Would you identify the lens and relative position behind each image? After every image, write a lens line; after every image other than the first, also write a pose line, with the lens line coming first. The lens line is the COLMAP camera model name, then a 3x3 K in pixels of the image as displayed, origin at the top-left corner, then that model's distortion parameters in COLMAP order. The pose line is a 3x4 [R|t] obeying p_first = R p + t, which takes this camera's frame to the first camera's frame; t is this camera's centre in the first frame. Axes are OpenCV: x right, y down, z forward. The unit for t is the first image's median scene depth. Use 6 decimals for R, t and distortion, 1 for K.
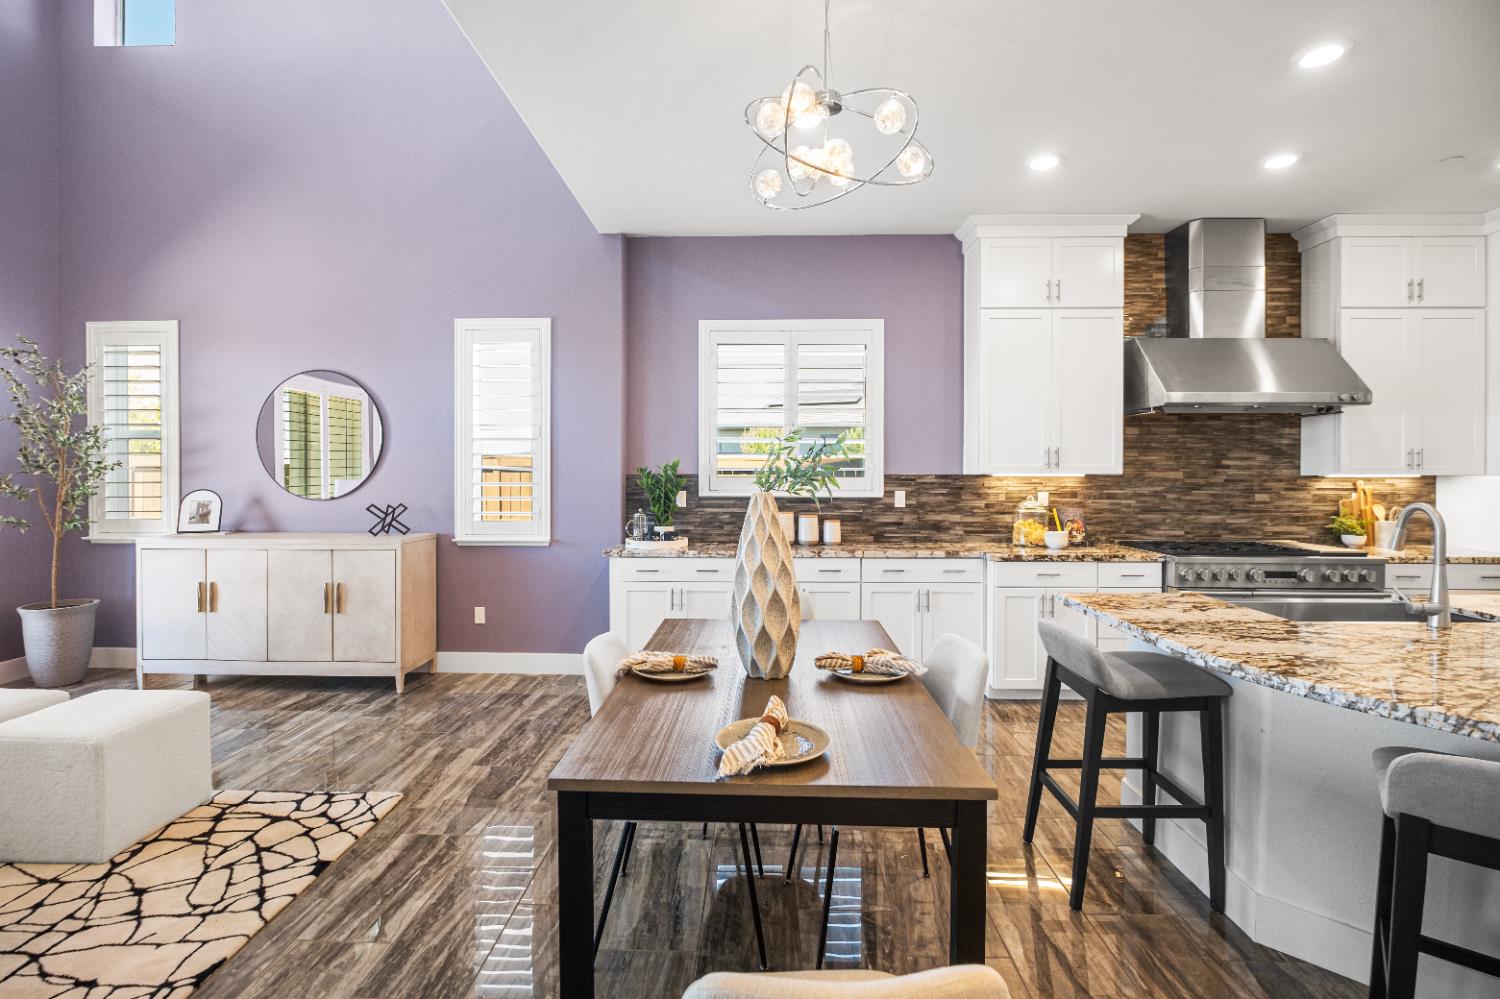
lens RADIAL K [[687.4, 0, 739.6], [0, 687.4, 477.8], [0, 0, 1]] dist [-0.002447, -0.001142]
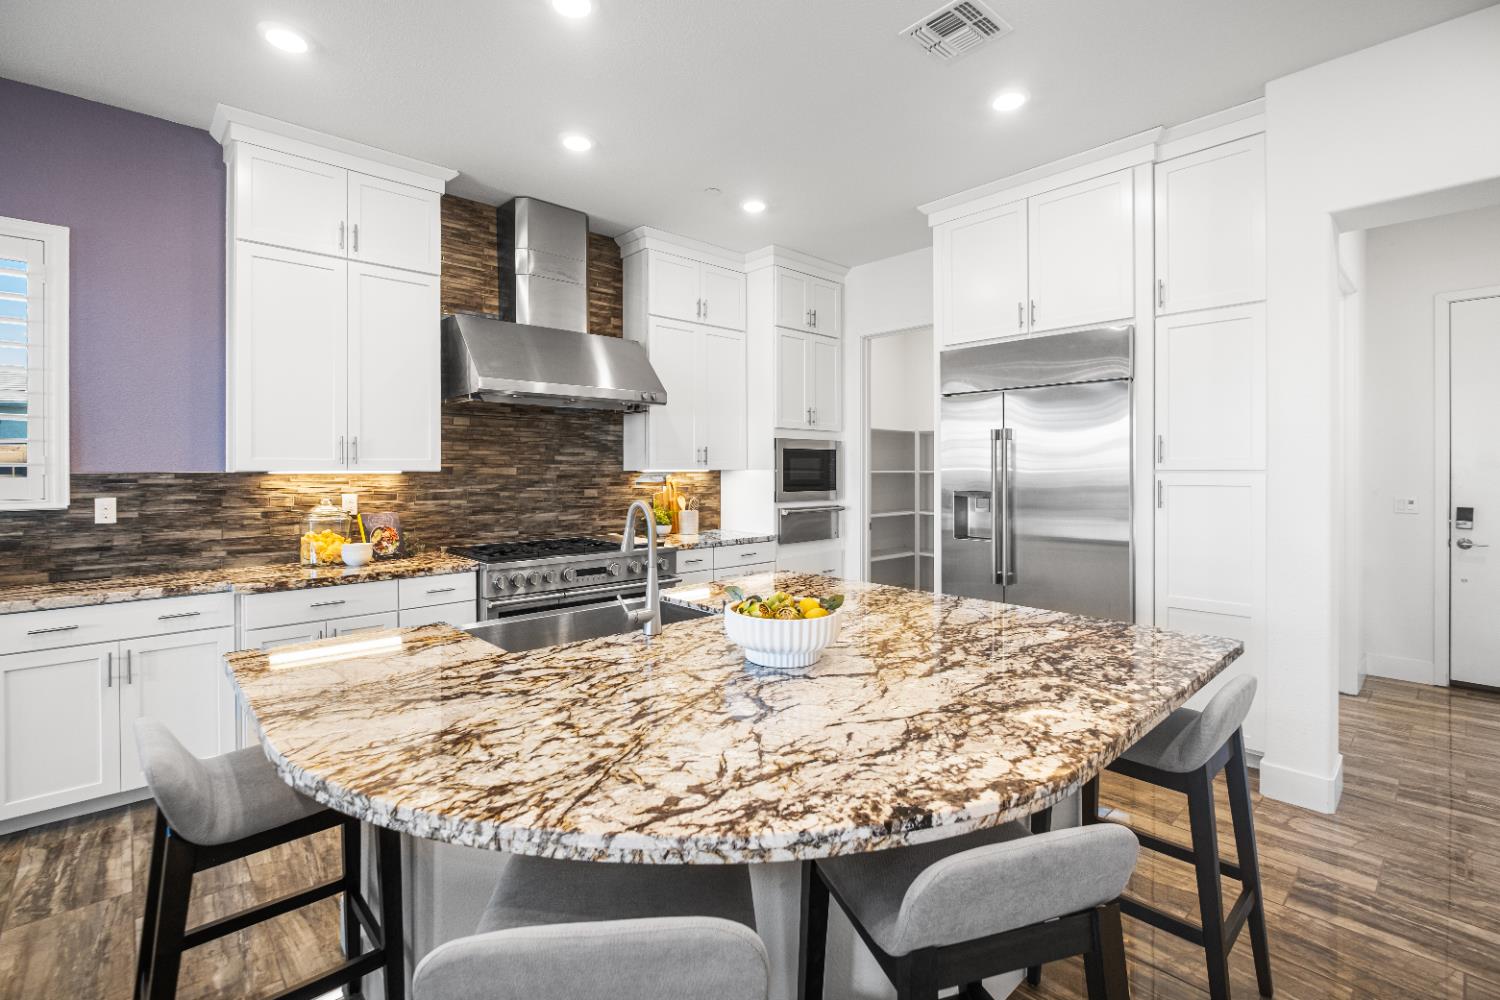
lens RADIAL K [[687.4, 0, 746.7], [0, 687.4, 471.2], [0, 0, 1]] dist [-0.002447, -0.001142]
pose [[0.718084, -0.006629, 0.695925, 0.221829], [0.009873, 0.999951, -0.000663, -0.000071], [-0.695886, 0.007346, 0.718115, 0.114337]]
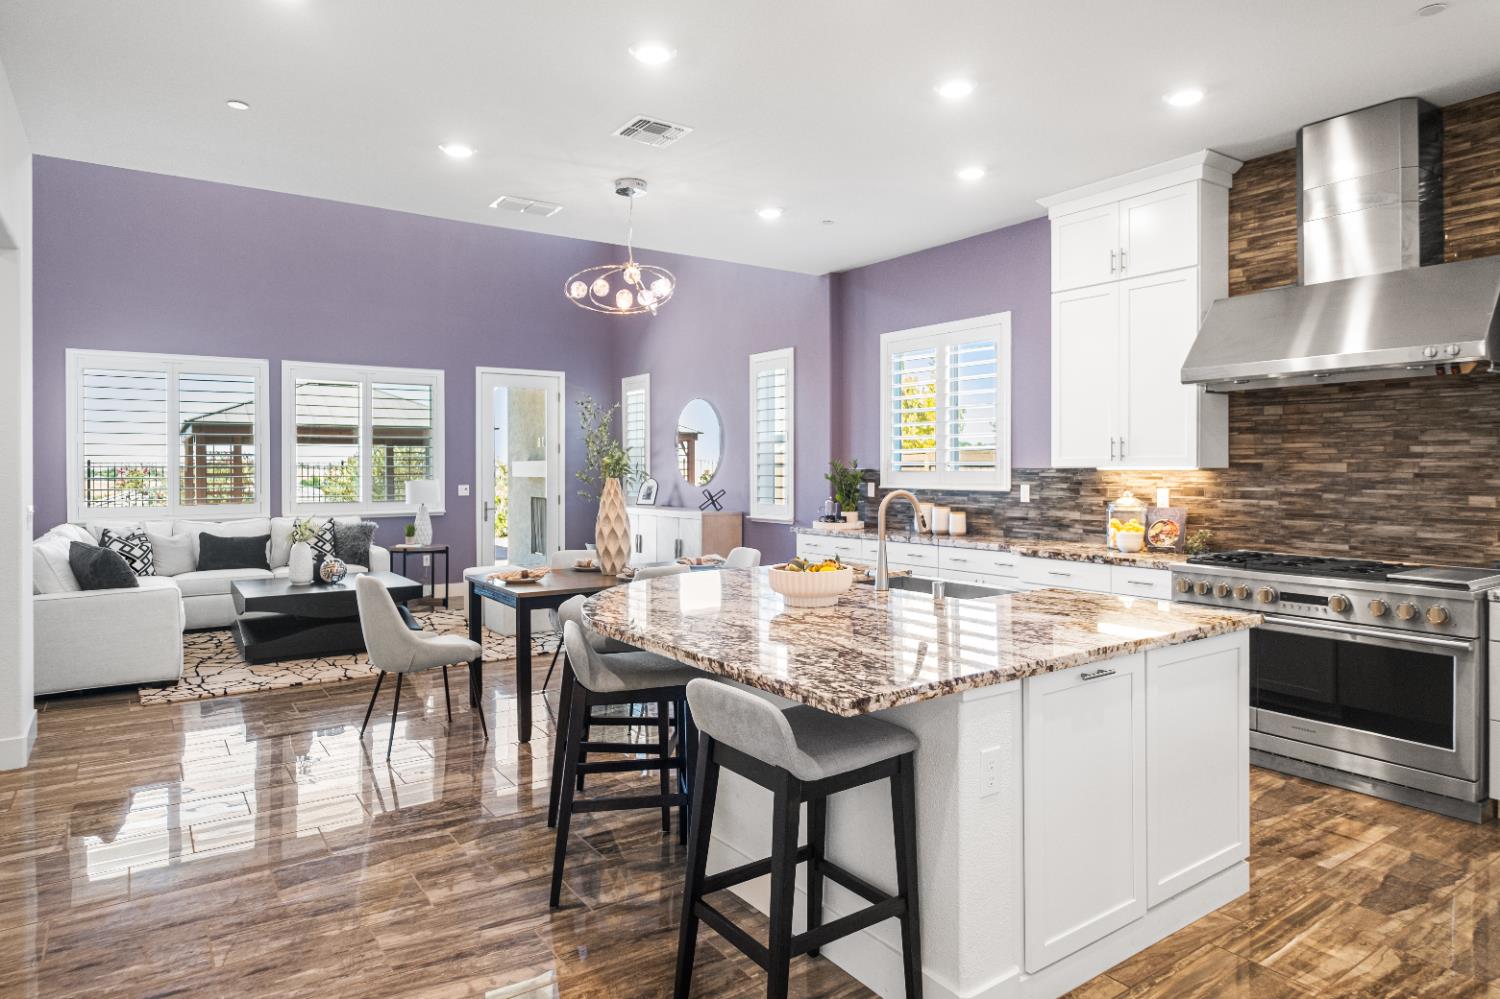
lens RADIAL K [[886.0, 0, 752.9], [0, 886.0, 488.9], [0, 0, 1]] dist [0.003543, 0.000529]
pose [[0.600796, 0.015260, -0.799256, 1.019418], [-0.003199, 0.999856, 0.016685, 0.004879], [0.799396, -0.007468, 0.600759, -0.060747]]
